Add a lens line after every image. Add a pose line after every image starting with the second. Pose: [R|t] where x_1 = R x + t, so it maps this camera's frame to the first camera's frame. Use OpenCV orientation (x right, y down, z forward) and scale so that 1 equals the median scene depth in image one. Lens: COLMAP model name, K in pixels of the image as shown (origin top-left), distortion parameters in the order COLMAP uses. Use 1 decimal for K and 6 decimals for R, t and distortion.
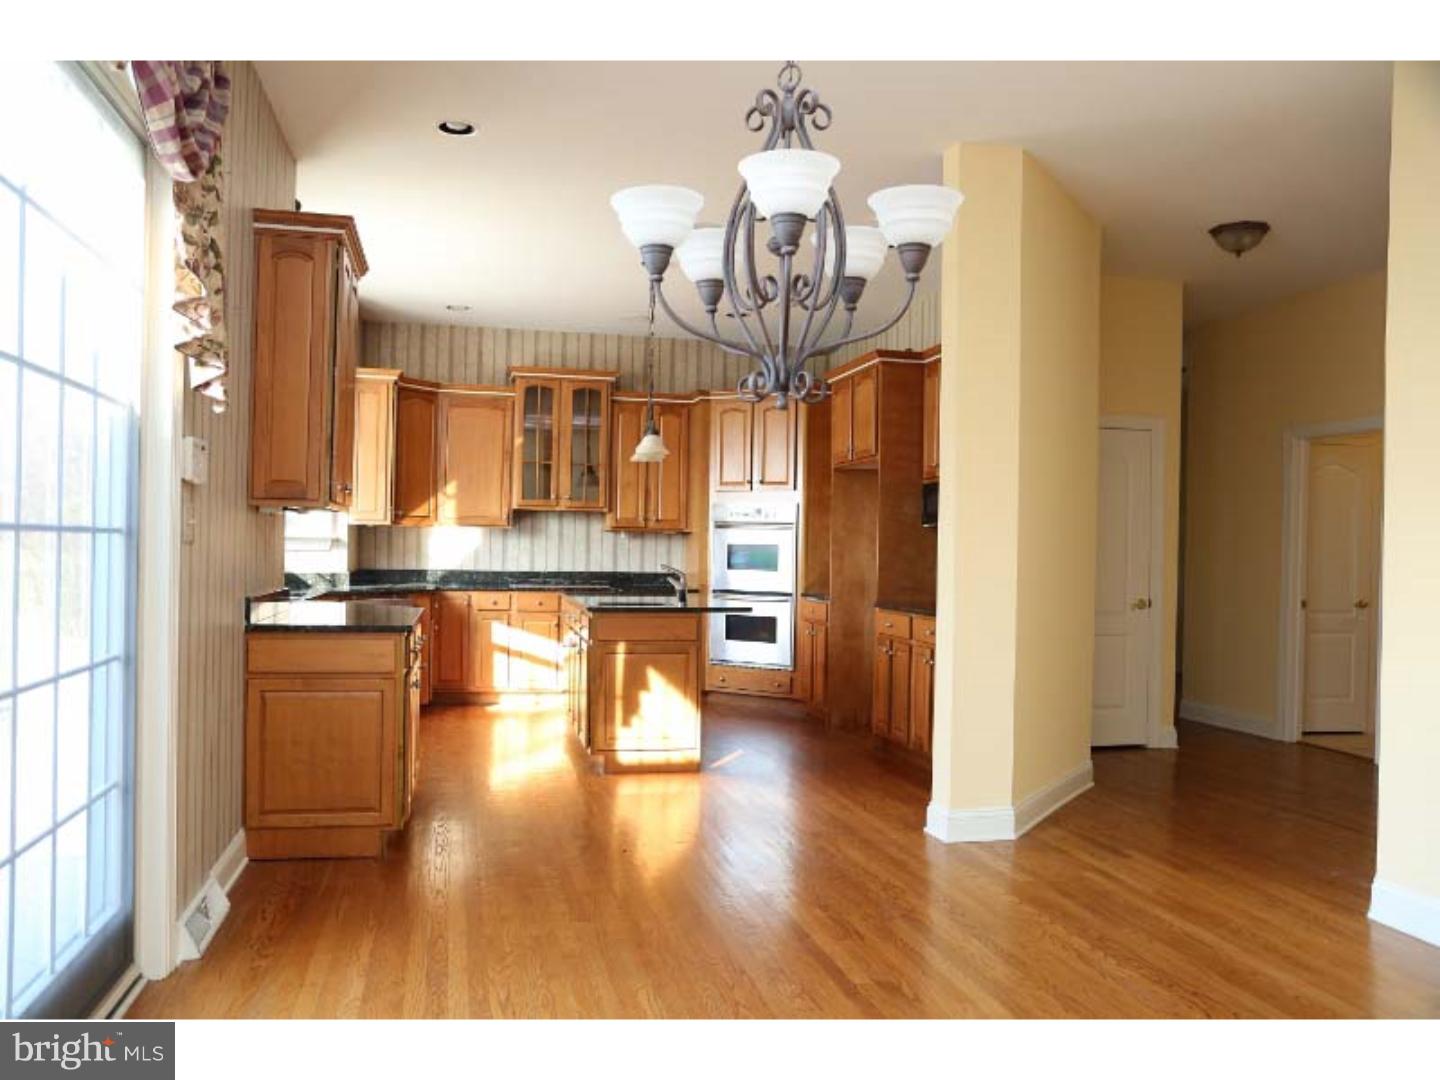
lens RADIAL K [[1123.0, 0, 717.9], [0, 1123.0, 546.0], [0, 0, 1]] dist [-0.055690, -0.000709]
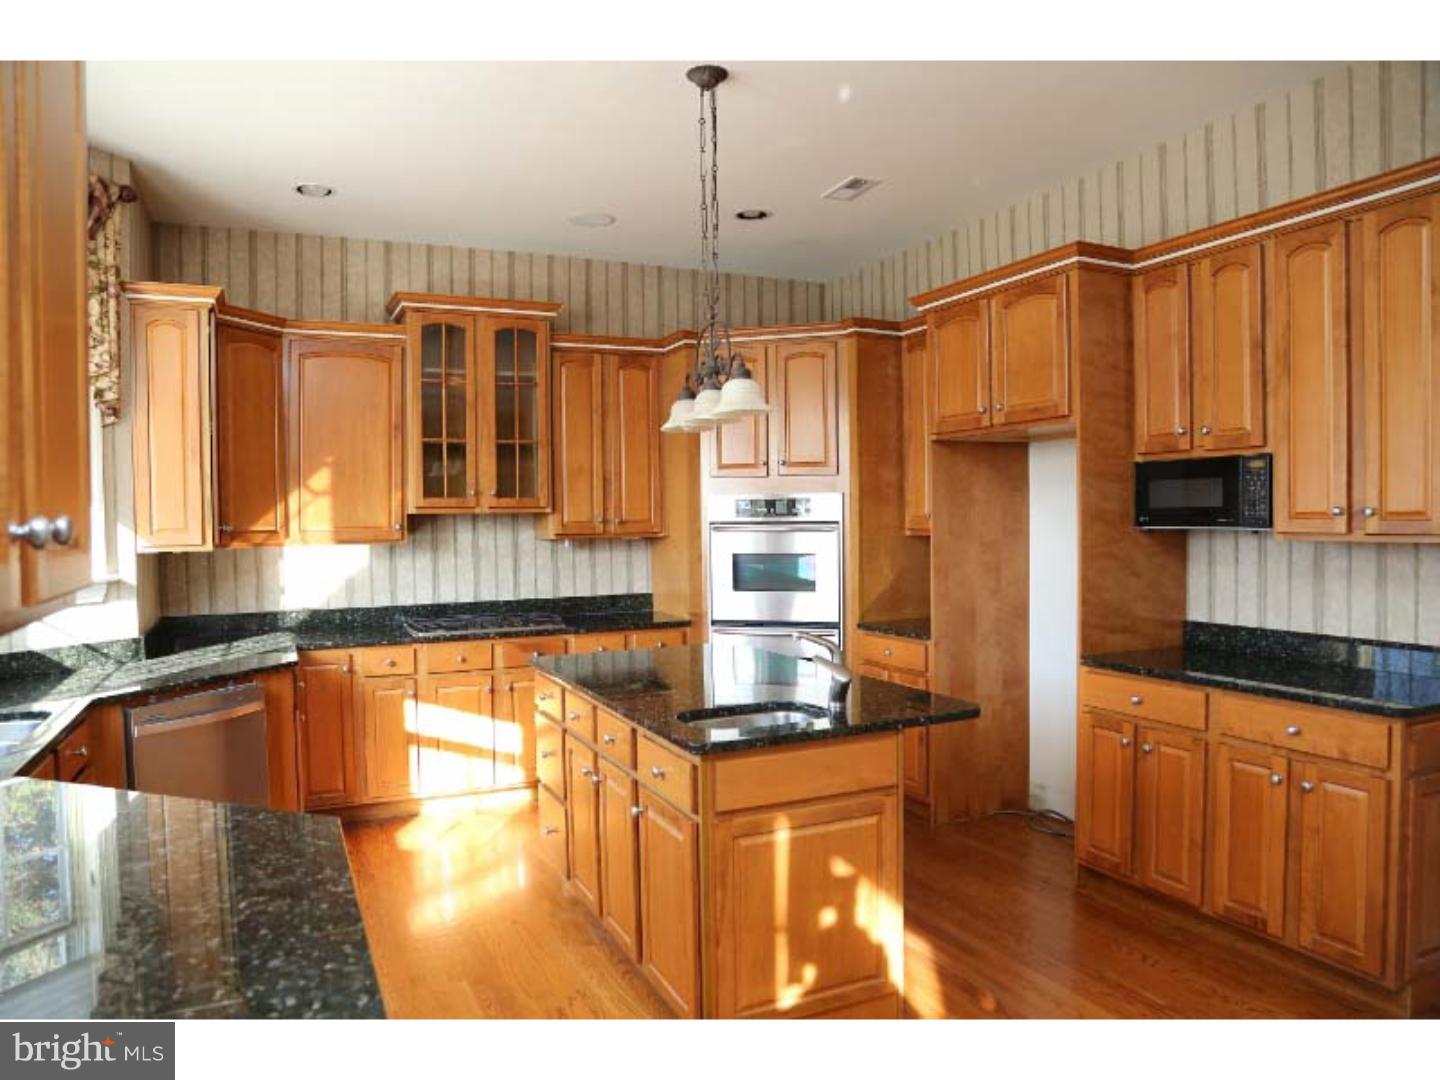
lens RADIAL K [[977.0, 0, 711.6], [0, 977.0, 544.9], [0, 0, 1]] dist [-0.113176, 0.060146]
pose [[0.977510, -0.039619, 0.207133, -0.127356], [0.033735, 0.998923, 0.031867, -0.026777], [-0.208172, -0.024163, 0.977794, 0.413927]]
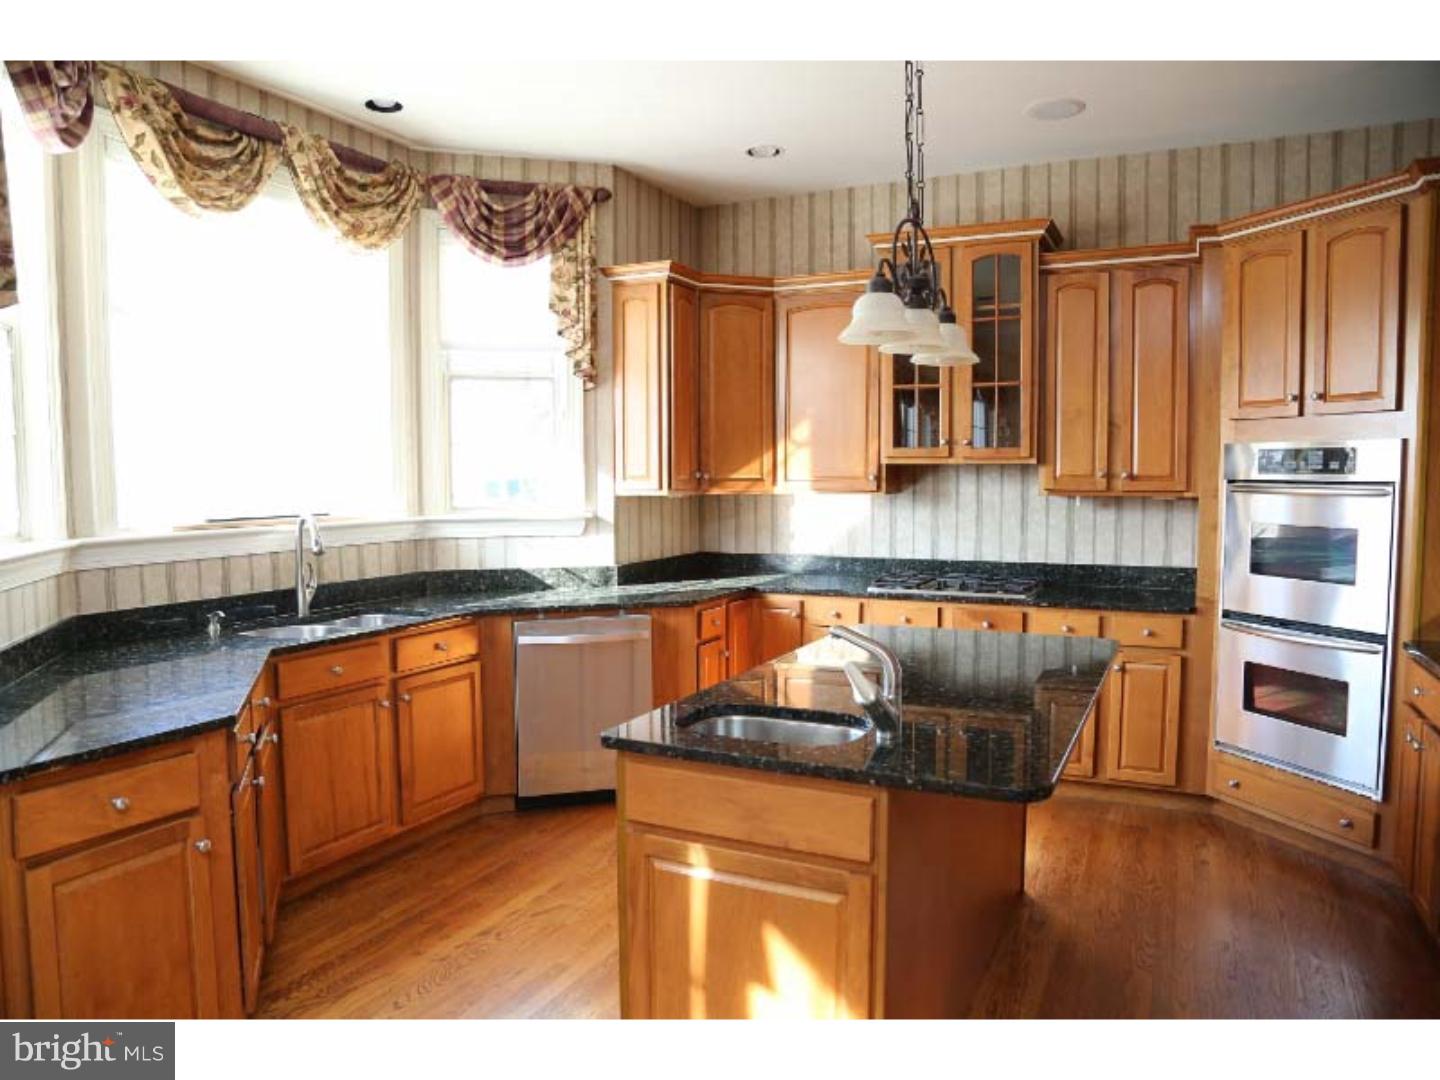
lens RADIAL K [[977.0, 0, 724.9], [0, 977.0, 540.5], [0, 0, 1]] dist [-0.113176, 0.060146]
pose [[0.778046, 0.021386, -0.627843, 0.091135], [0.018420, 0.998214, 0.056828, -0.022802], [0.627937, -0.055780, 0.776262, 0.515646]]
